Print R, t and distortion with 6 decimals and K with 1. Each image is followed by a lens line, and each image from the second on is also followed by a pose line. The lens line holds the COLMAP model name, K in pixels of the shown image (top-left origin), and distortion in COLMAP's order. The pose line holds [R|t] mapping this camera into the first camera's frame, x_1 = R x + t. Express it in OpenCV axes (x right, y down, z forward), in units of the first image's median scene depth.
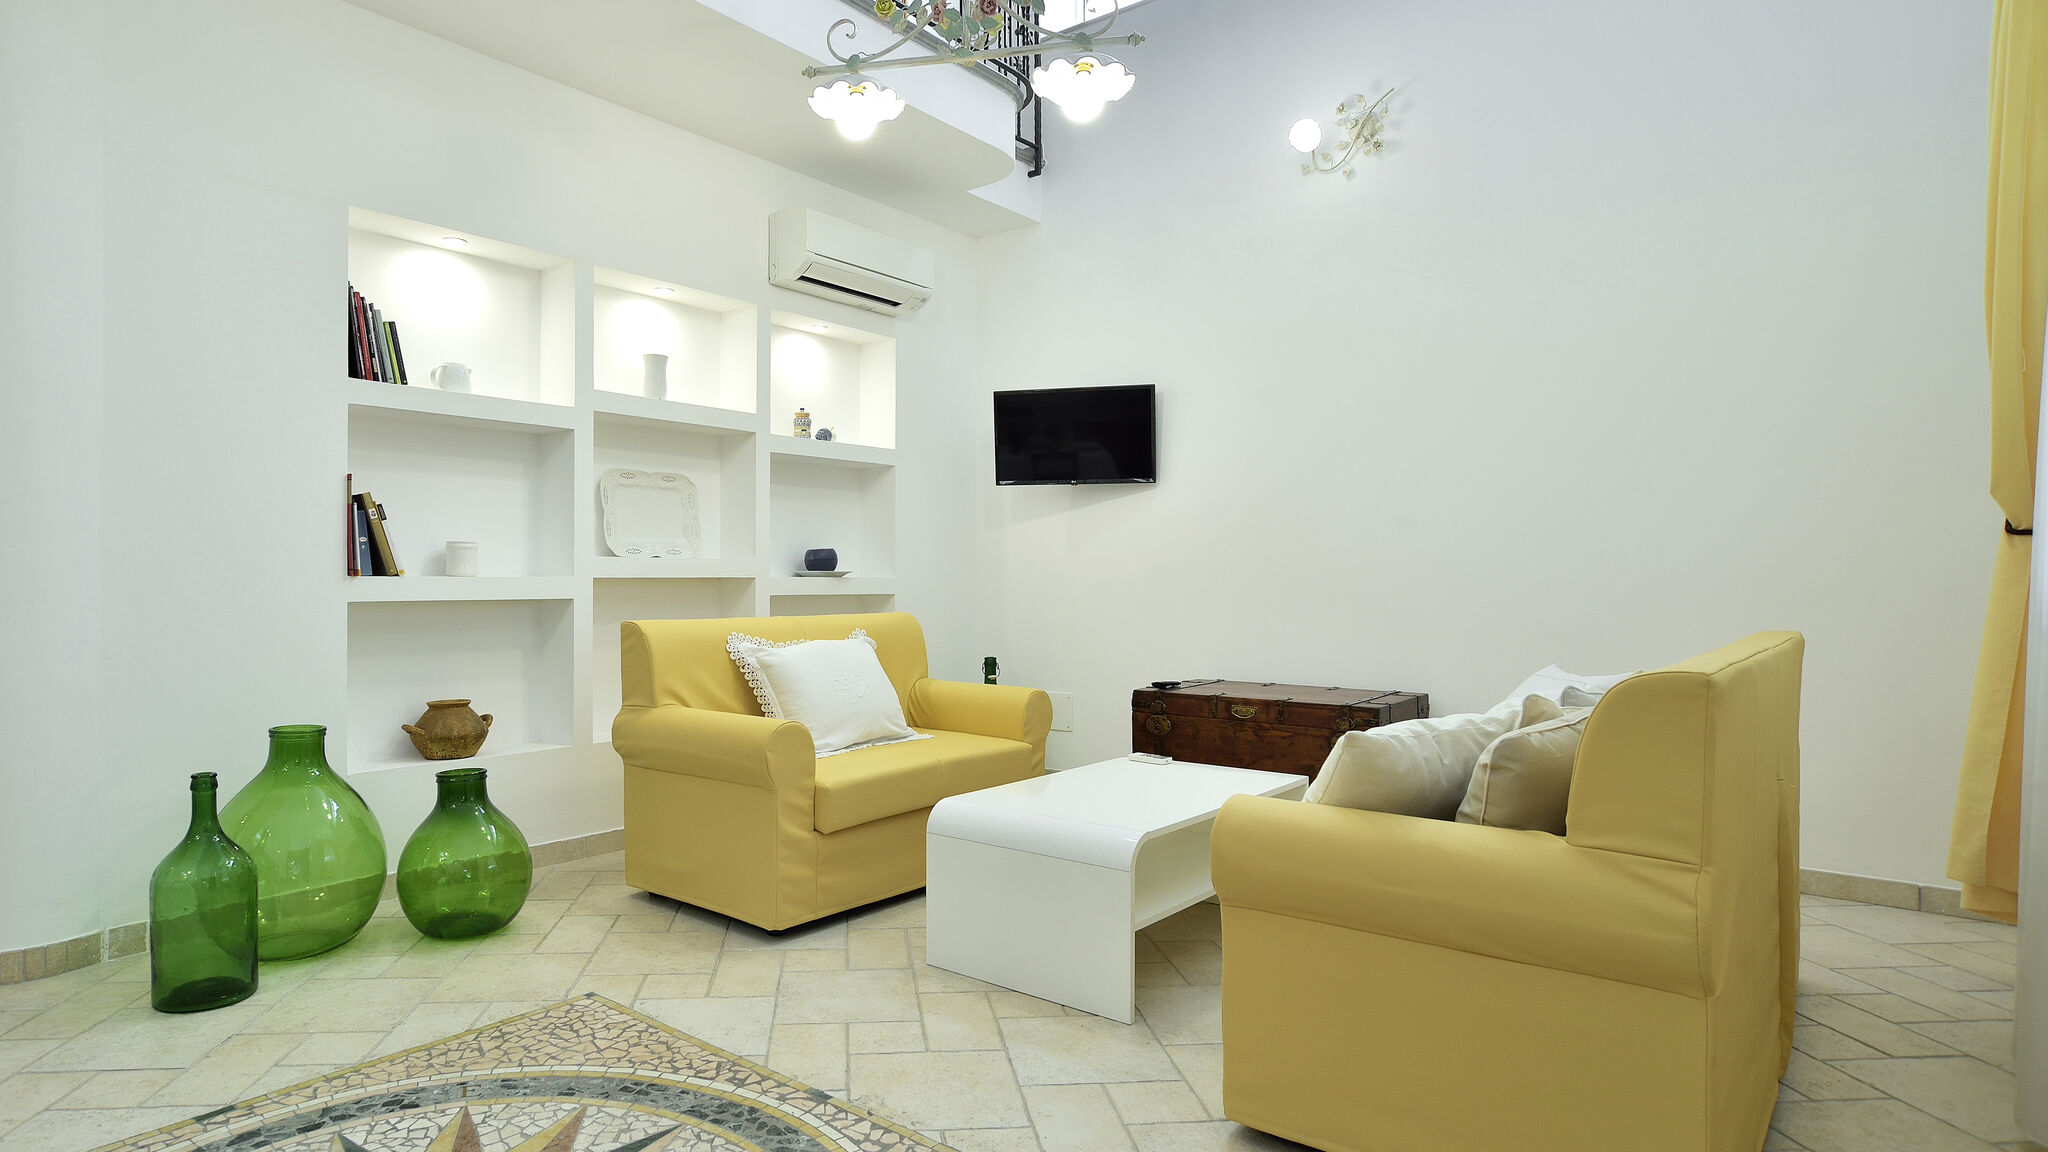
lens RADIAL K [[1109.7, 0, 944.8], [0, 1109.7, 598.4], [0, 0, 1]] dist [-0.016089, 0.002325]
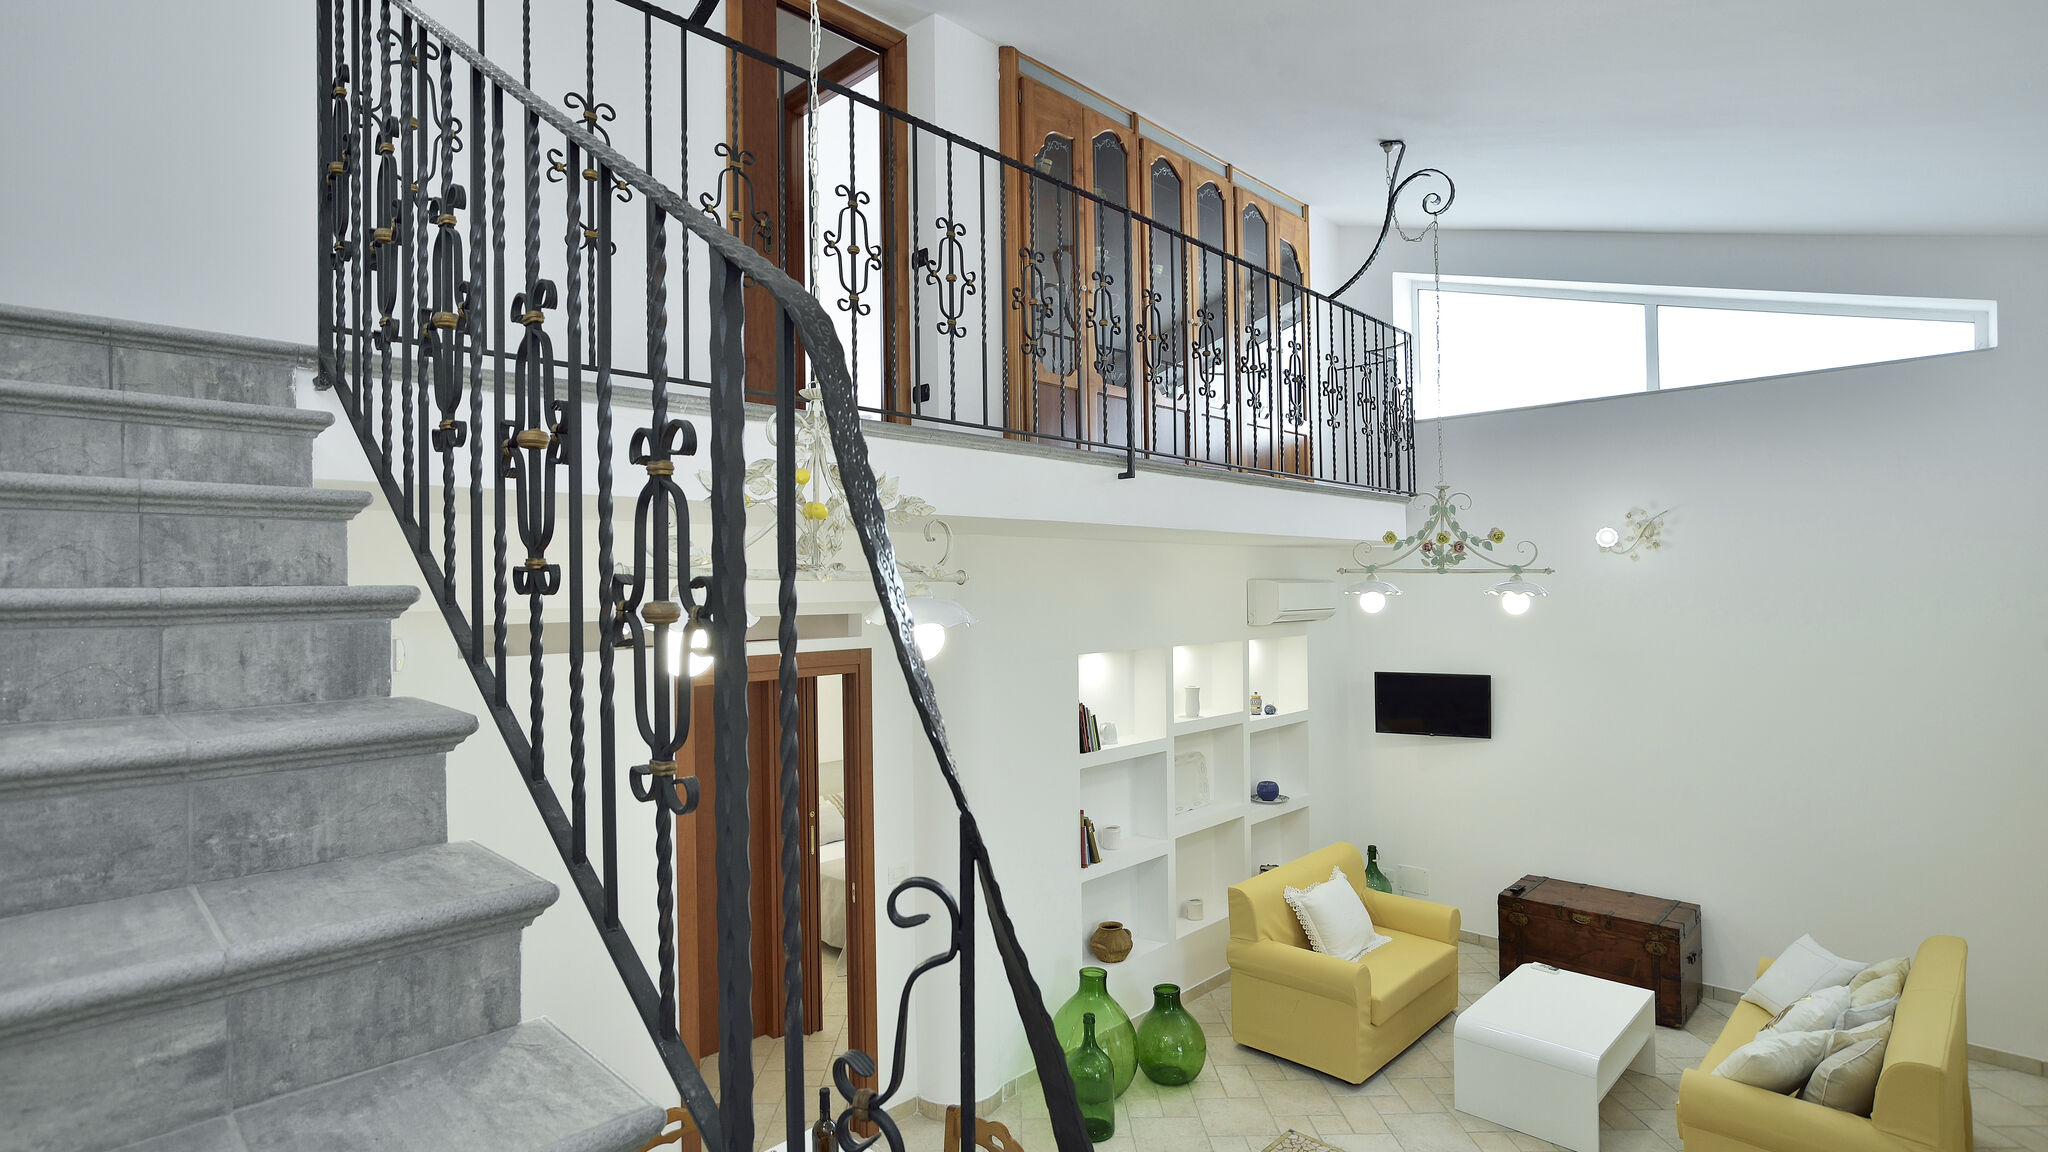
lens RADIAL K [[1016.0, 0, 1027.0], [0, 1016.0, 590.3], [0, 0, 1]] dist [0.001849, 0.002191]
pose [[0.998250, -0.014408, -0.057348, -0.517825], [0.014061, 0.999880, -0.006447, -0.441973], [0.057434, 0.005630, 0.998333, -0.603580]]
